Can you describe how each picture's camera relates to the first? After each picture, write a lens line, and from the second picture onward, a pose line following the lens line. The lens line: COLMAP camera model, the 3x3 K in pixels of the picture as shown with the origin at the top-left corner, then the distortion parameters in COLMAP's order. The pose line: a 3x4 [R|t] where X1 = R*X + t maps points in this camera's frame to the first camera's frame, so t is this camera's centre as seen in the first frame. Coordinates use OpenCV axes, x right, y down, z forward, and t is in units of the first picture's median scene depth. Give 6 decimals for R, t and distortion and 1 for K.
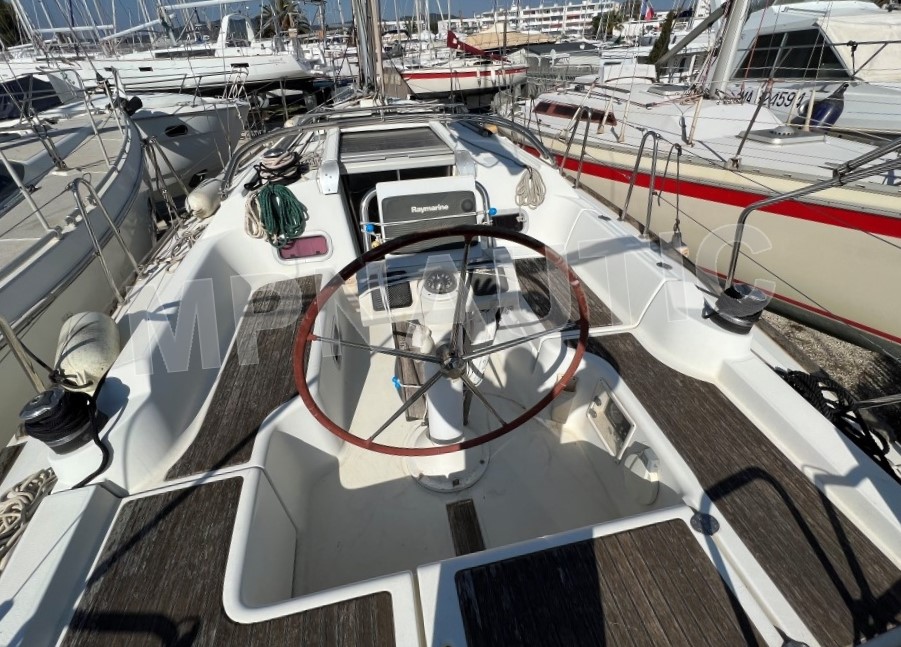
lens RADIAL K [[422.2, 0, 450.5], [0, 422.2, 323.5], [0, 0, 1]] dist [-0.001463, 0.000503]
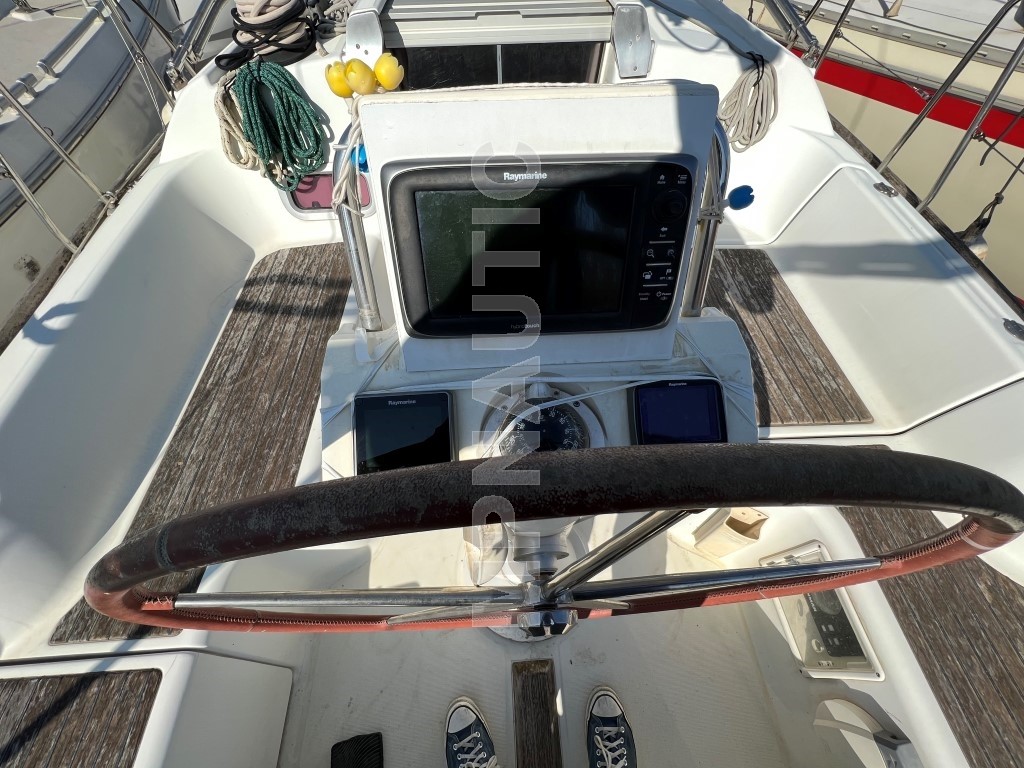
lens RADIAL K [[414.0, 0, 509.7], [0, 414.0, 388.2], [0, 0, 1]] dist [-0.001254, -0.000898]
pose [[0.988578, 0.132531, -0.071754, -0.023020], [-0.100637, 0.934918, 0.340296, -0.180304], [0.112184, -0.329188, 0.937577, 0.484367]]
